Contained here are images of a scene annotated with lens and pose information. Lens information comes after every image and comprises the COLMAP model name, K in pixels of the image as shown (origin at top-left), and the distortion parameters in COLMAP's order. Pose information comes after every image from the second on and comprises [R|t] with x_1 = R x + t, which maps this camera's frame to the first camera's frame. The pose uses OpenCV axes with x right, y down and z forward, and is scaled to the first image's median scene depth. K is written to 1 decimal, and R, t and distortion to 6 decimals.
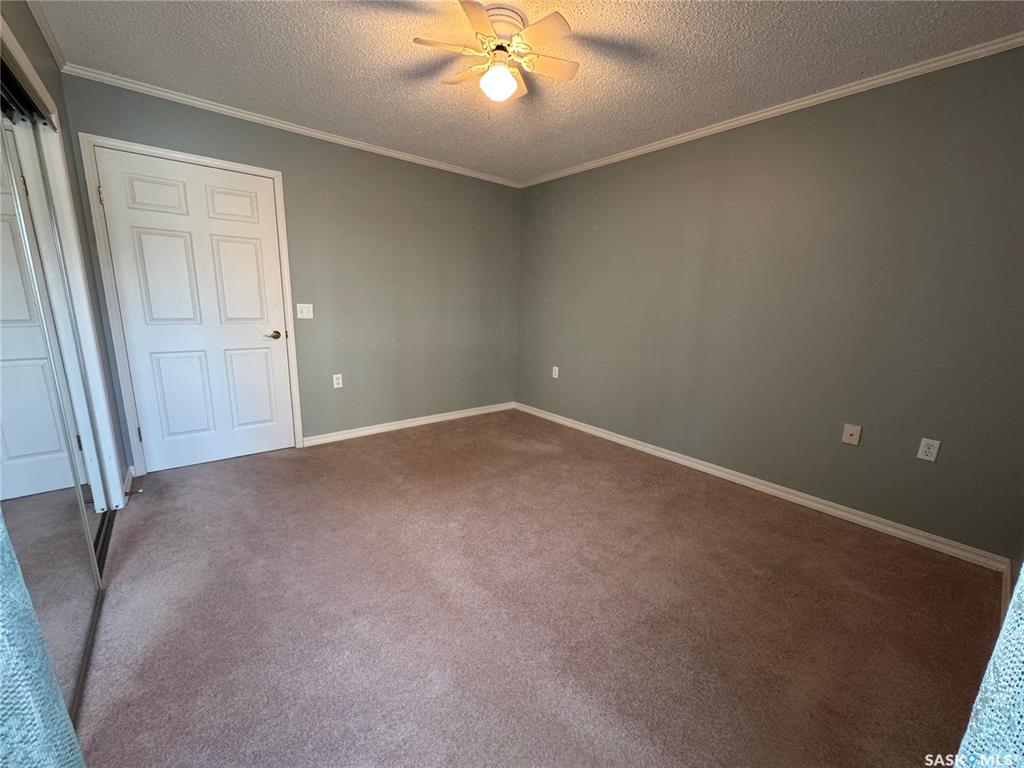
lens RADIAL K [[407.4, 0, 512.2], [0, 407.4, 385.8], [0, 0, 1]] dist [-0.001502, 0.000112]
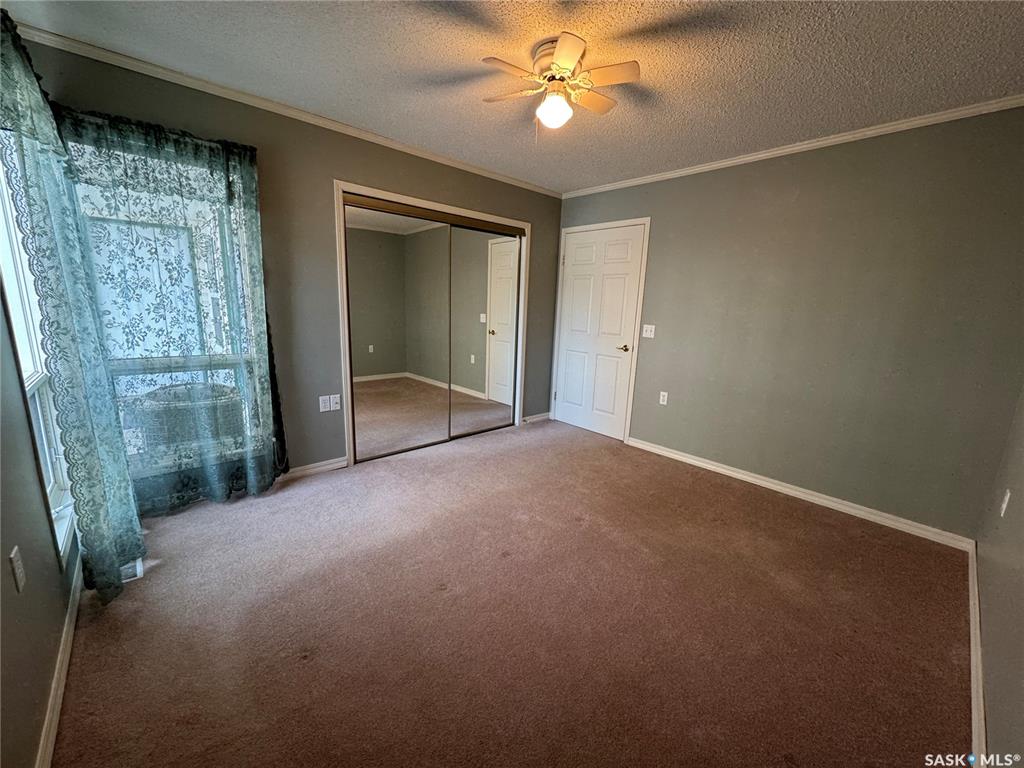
lens RADIAL K [[407.4, 0, 512.2], [0, 407.4, 385.8], [0, 0, 1]] dist [-0.001502, 0.000112]
pose [[0.050732, 0.173200, -0.983579, 0.643248], [-0.241739, 0.957691, 0.156173, -0.123737], [0.969014, 0.229847, 0.090455, 0.564132]]
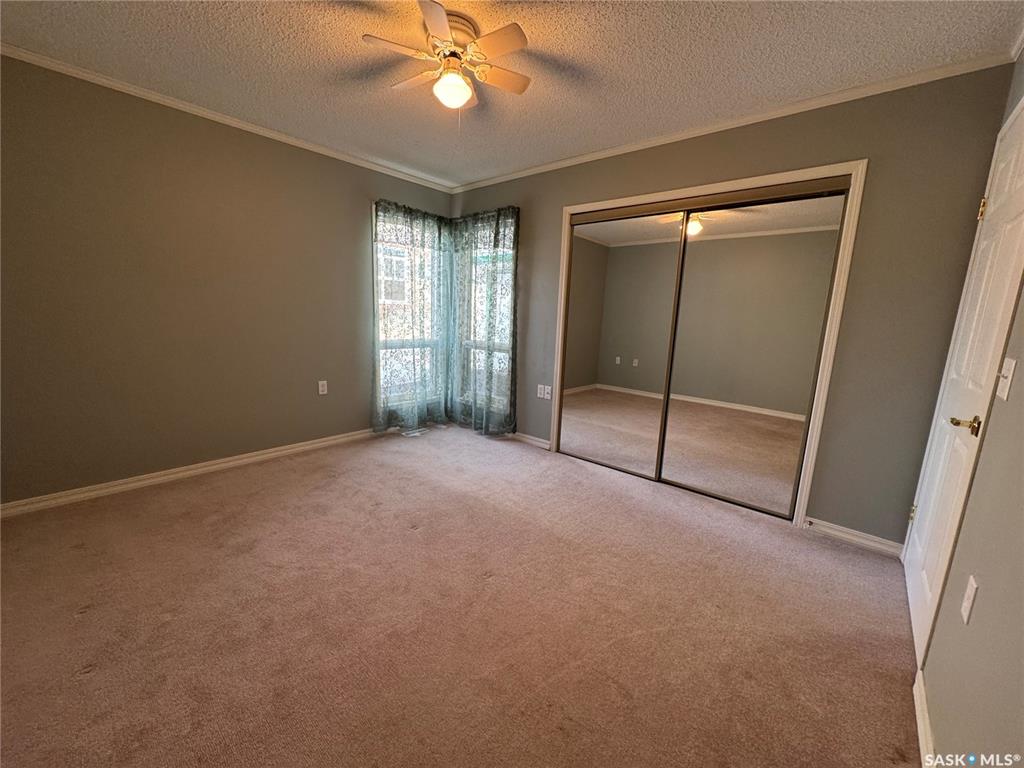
lens RADIAL K [[407.4, 0, 512.2], [0, 407.4, 385.8], [0, 0, 1]] dist [-0.001502, 0.000112]
pose [[-0.984444, -0.035710, -0.172030, -0.016996], [-0.098622, 0.922637, 0.372846, -0.272582], [0.145407, 0.384012, -0.911807, 1.282826]]
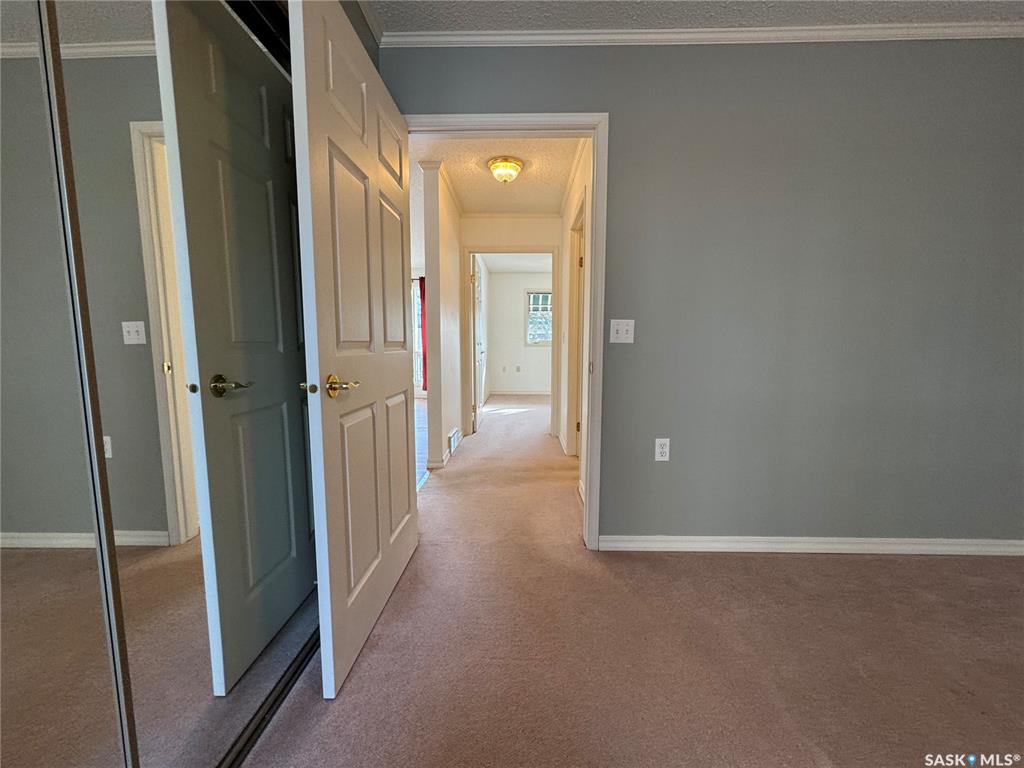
lens RADIAL K [[407.4, 0, 512.2], [0, 407.4, 385.8], [0, 0, 1]] dist [-0.001502, 0.000112]
pose [[0.756490, 0.039020, -0.652840, -0.233267], [-0.113428, 0.990919, -0.072210, -0.039212], [0.644094, 0.128676, 0.754046, 0.447042]]
